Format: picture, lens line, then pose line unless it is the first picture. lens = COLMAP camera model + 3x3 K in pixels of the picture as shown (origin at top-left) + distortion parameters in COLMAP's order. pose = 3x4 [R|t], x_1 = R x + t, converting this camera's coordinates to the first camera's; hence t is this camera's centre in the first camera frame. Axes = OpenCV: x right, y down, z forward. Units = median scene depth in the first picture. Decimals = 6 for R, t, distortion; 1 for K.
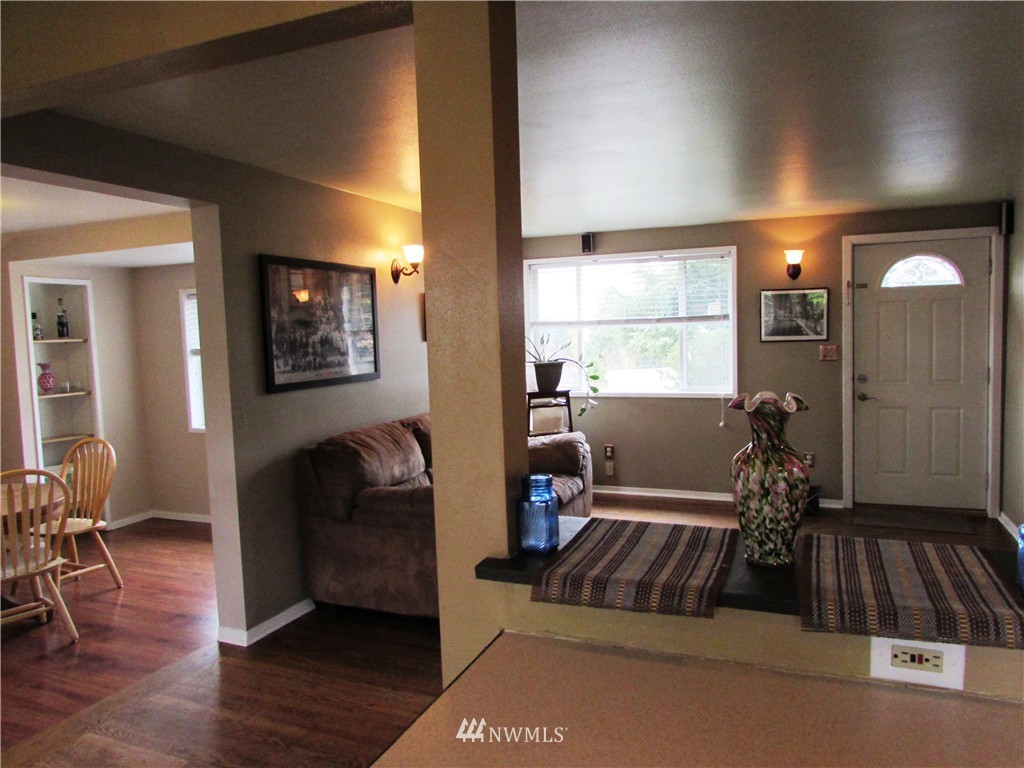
lens RADIAL K [[723.9, 0, 516.0], [0, 723.9, 383.7], [0, 0, 1]] dist [-0.034938, 0.018615]
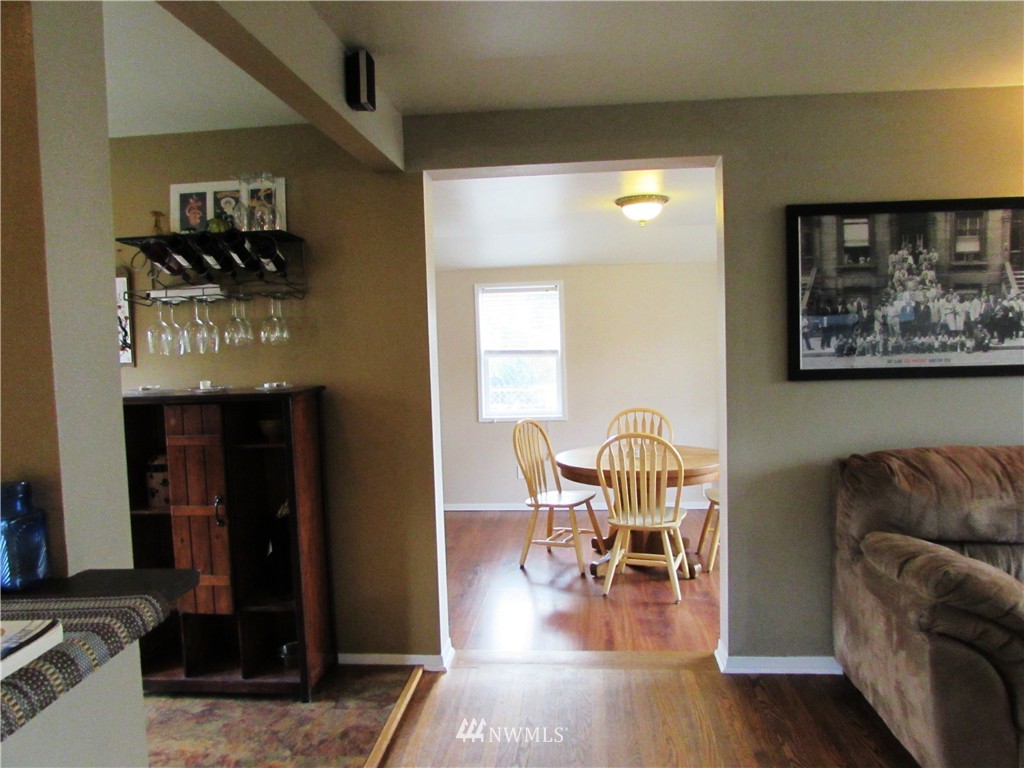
lens RADIAL K [[723.9, 0, 516.0], [0, 723.9, 383.7], [0, 0, 1]] dist [-0.034938, 0.018615]
pose [[0.301286, 0.074560, -0.950614, 0.263340], [-0.051185, 0.996765, 0.061957, -0.014177], [0.952159, 0.029990, 0.304128, 0.387920]]
